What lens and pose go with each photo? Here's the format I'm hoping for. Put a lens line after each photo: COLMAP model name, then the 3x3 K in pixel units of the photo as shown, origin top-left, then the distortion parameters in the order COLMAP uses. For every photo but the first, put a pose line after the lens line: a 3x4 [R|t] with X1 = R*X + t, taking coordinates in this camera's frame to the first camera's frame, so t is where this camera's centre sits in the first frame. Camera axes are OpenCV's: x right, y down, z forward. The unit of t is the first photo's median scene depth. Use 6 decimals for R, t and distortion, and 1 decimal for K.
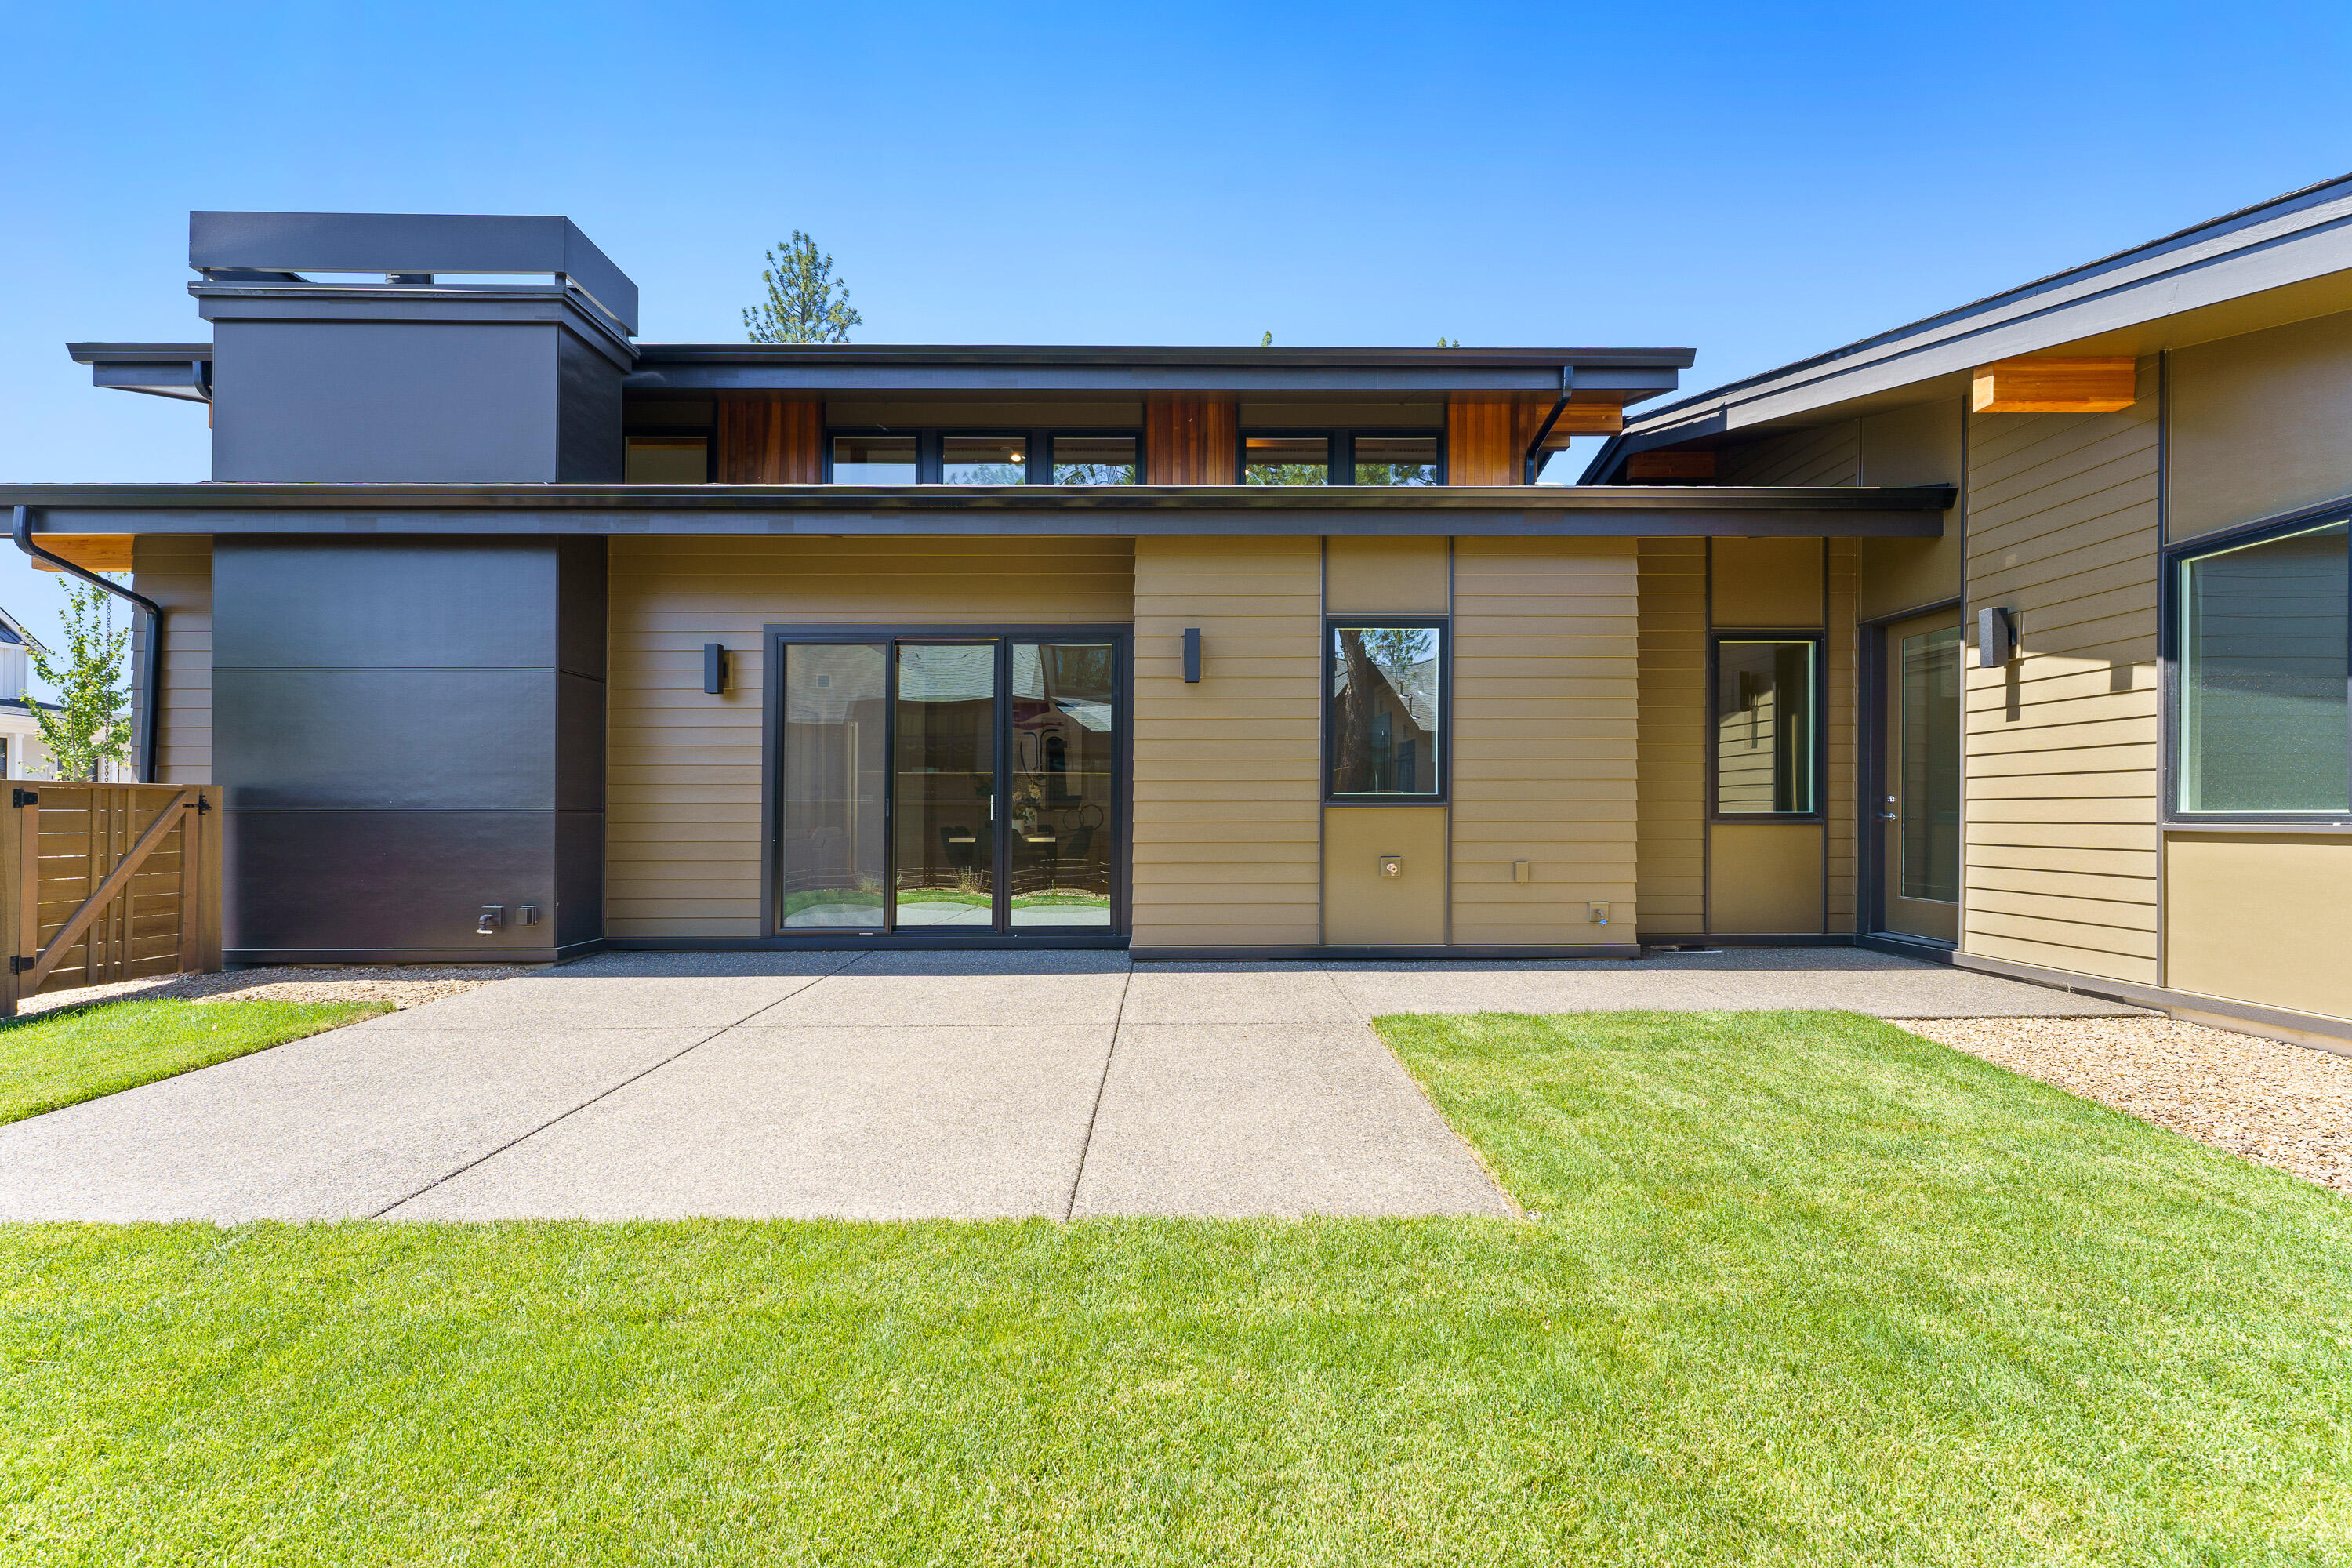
lens RADIAL K [[955.7, 0, 1188.3], [0, 955.7, 812.7], [0, 0, 1]] dist [0.003113, -0.000454]
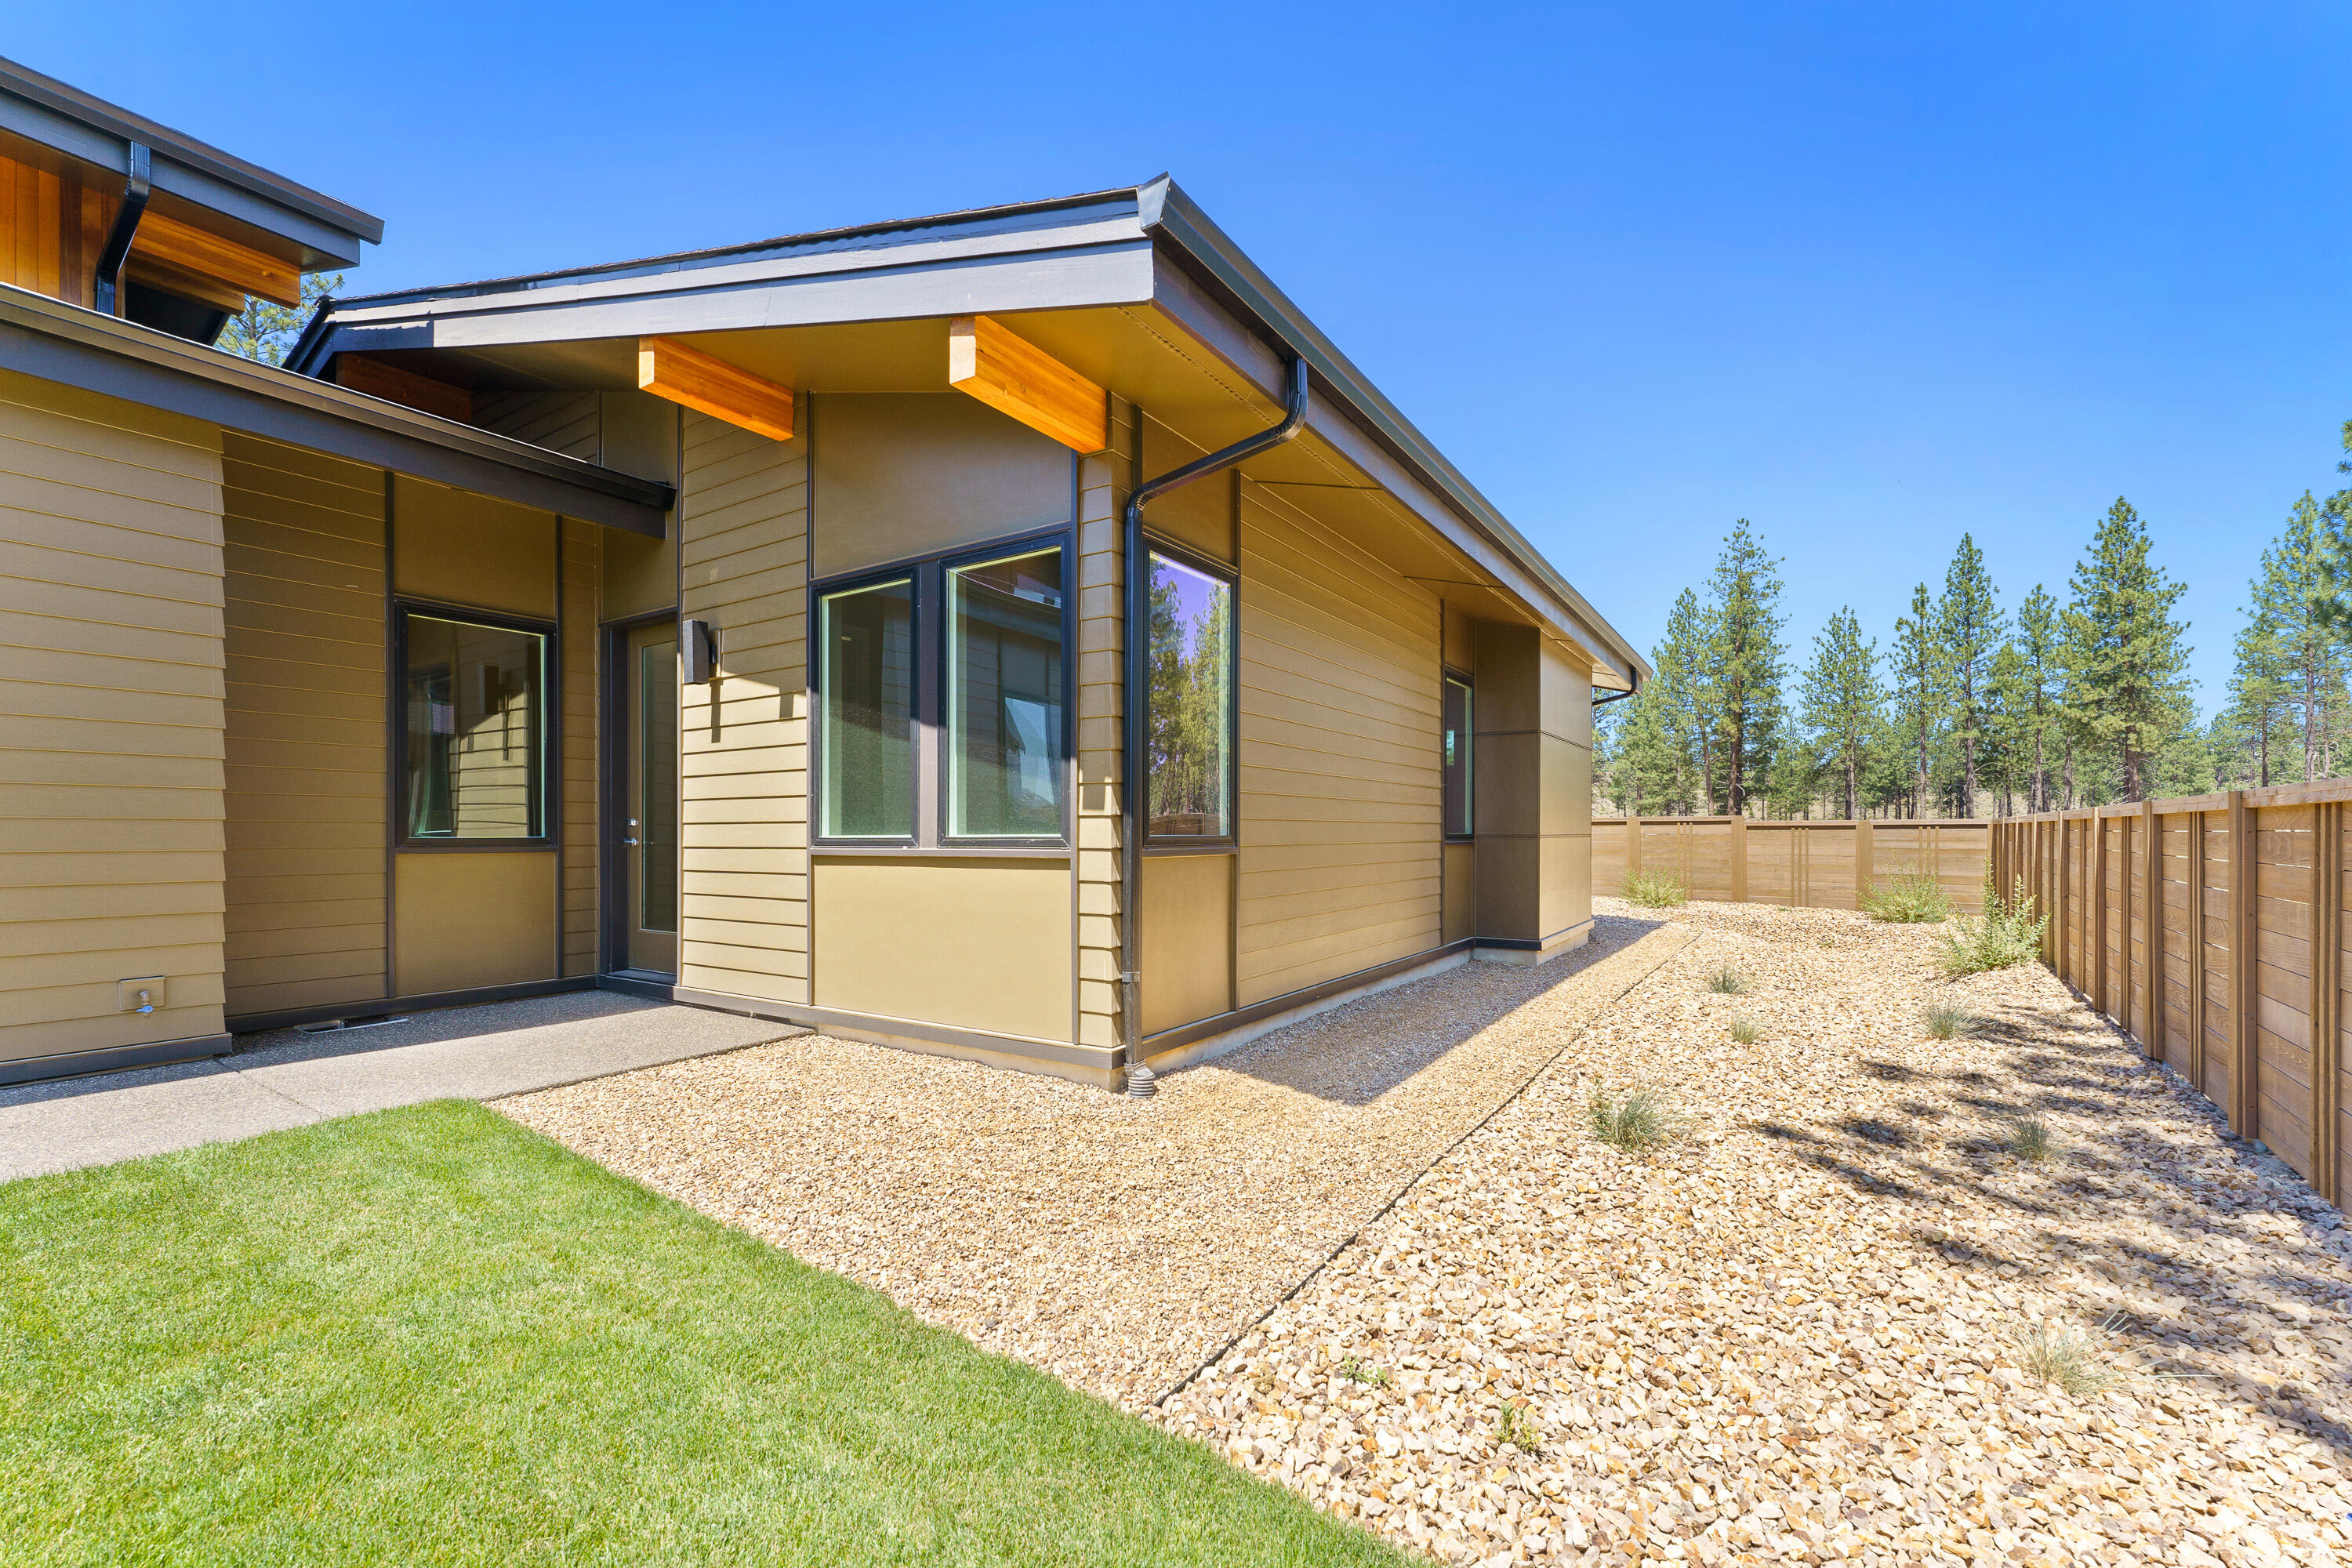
lens RADIAL K [[955.7, 0, 1169.5], [0, 955.7, 848.5], [0, 0, 1]] dist [0.003113, -0.000454]
pose [[0.565370, -0.012024, 0.824750, 0.286812], [0.001304, 0.999906, 0.013684, -0.001512], [-0.824837, -0.006661, 0.565332, 0.070011]]
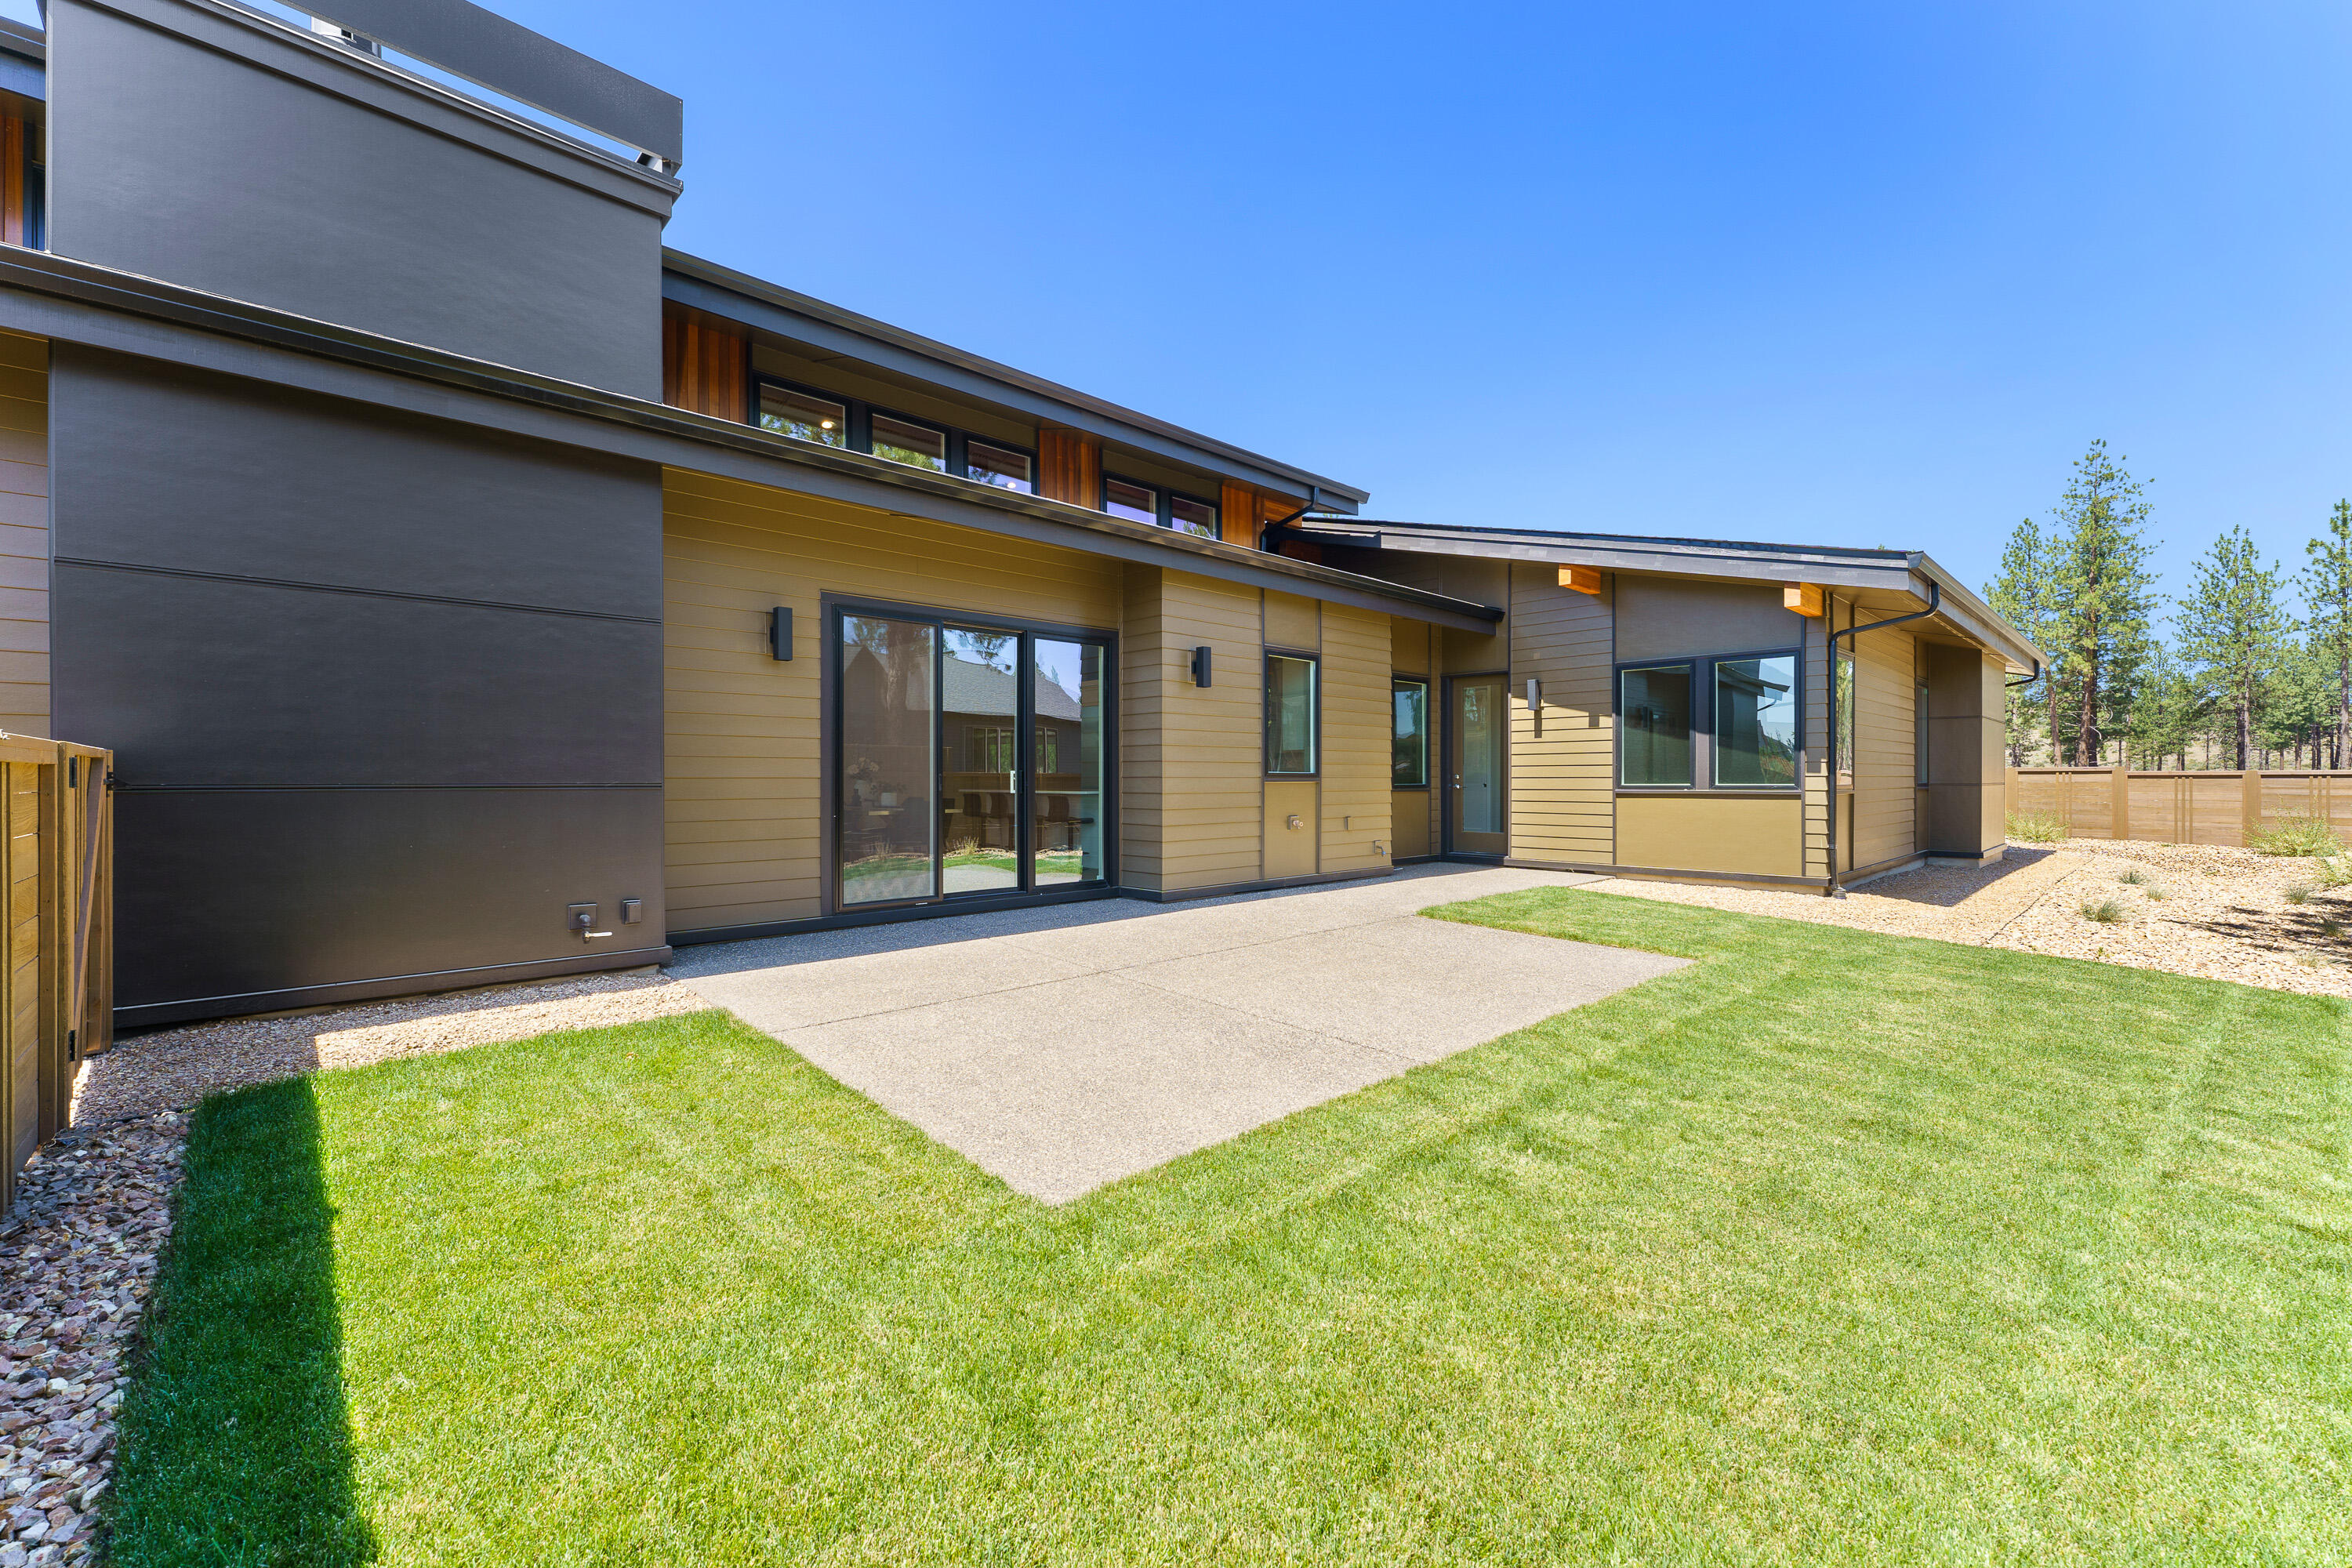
lens RADIAL K [[955.7, 0, 1143.6], [0, 955.7, 789.0], [0, 0, 1]] dist [0.003113, -0.000454]
pose [[0.743306, -0.005673, 0.668928, -0.930578], [-0.000202, 0.999962, 0.008704, -0.006935], [-0.668952, -0.006605, 0.743276, 0.073391]]
